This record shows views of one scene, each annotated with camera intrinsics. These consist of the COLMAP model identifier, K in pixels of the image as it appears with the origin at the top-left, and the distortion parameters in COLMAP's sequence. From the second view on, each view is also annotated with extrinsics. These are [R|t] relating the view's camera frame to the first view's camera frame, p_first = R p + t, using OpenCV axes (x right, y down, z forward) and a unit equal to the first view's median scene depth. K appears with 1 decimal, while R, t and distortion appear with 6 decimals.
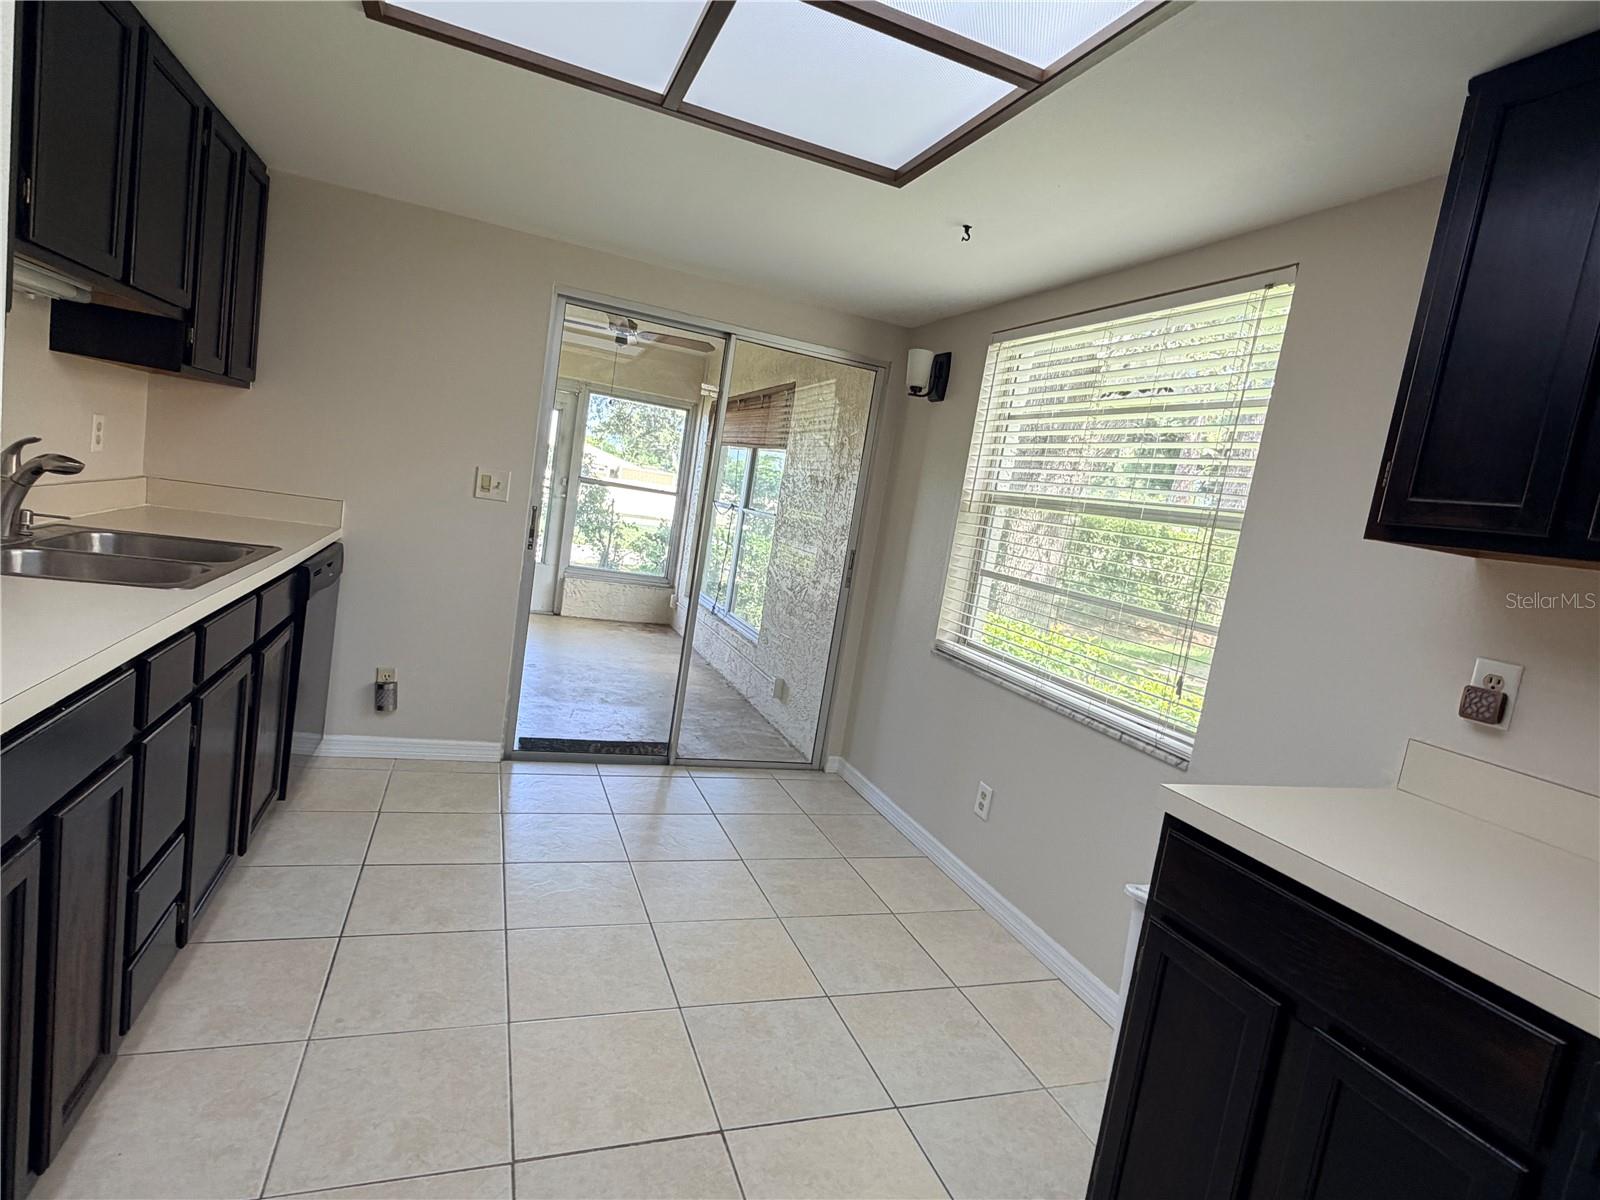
lens RADIAL K [[820.7, 0, 798.8], [0, 820.7, 596.8], [0, 0, 1]] dist [0.000662, -0.000130]
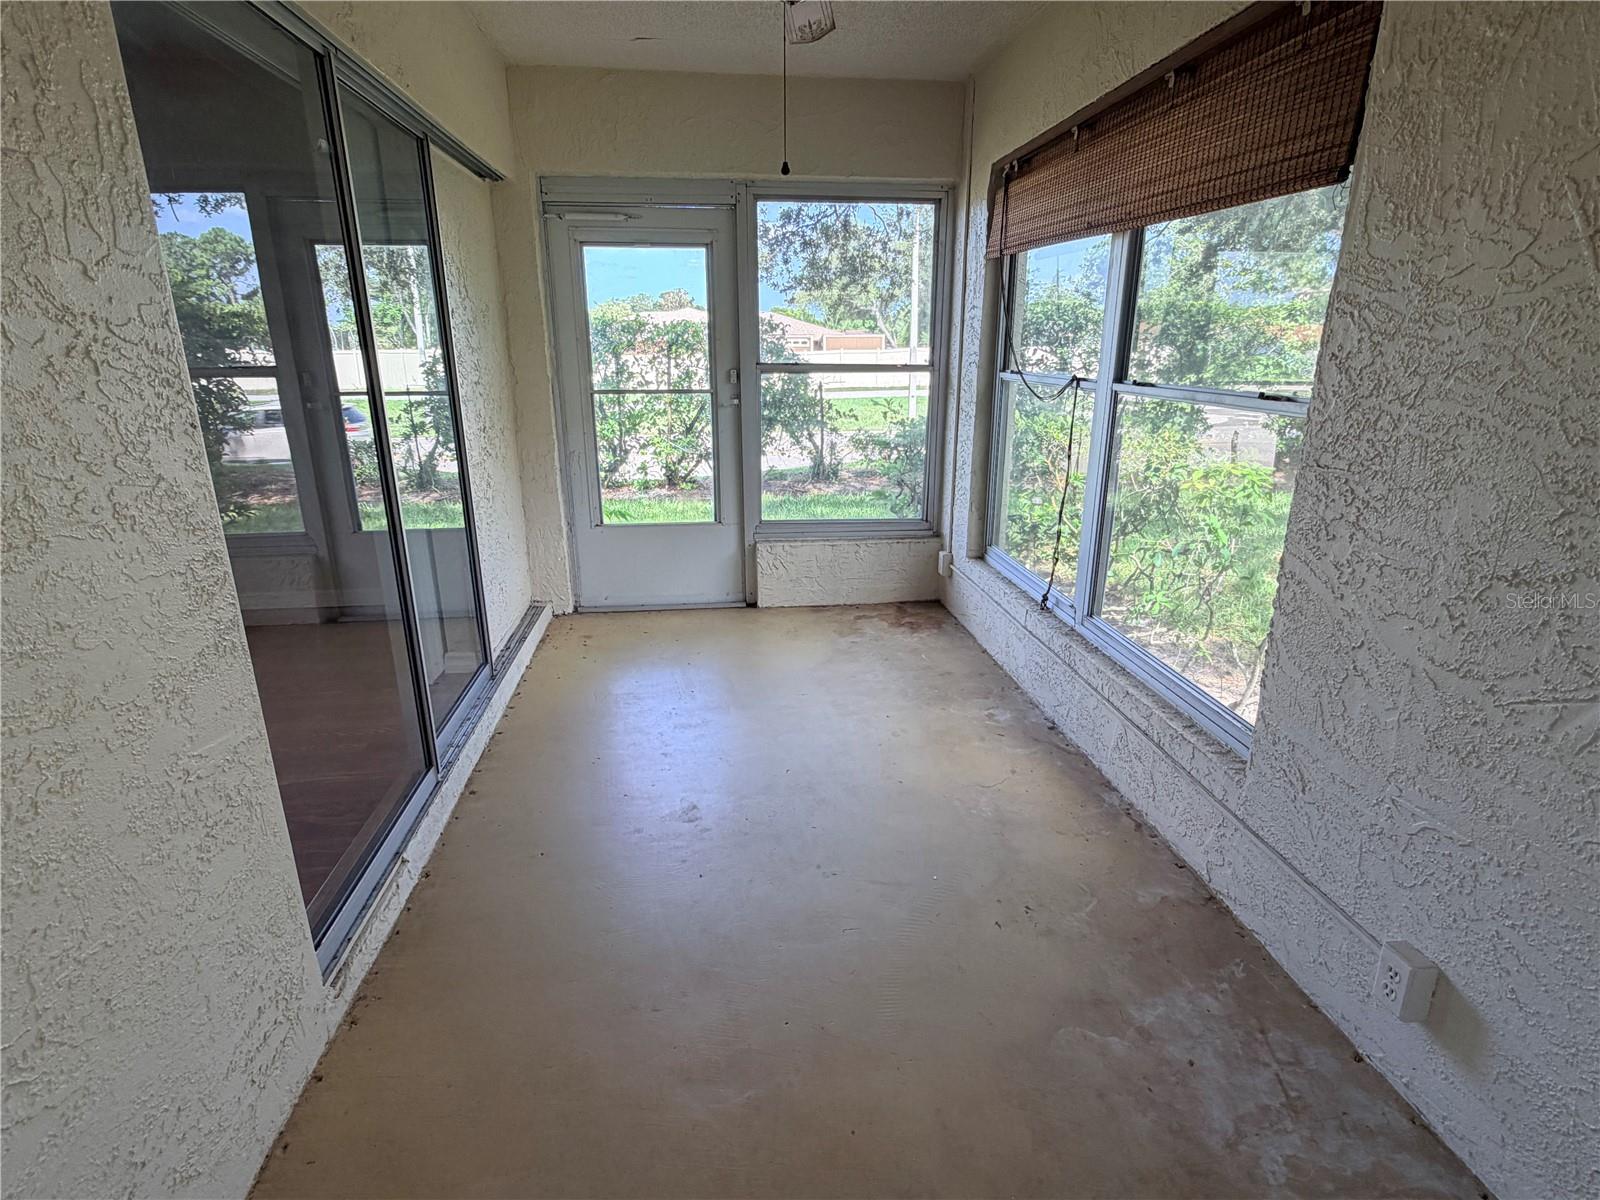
lens RADIAL K [[820.7, 0, 798.8], [0, 820.7, 596.8], [0, 0, 1]] dist [0.000662, -0.000130]
pose [[0.958499, -0.078474, -0.274083, -0.095307], [0.122311, 0.981592, 0.146690, -0.066292], [0.257526, -0.174125, 0.950453, 0.430540]]
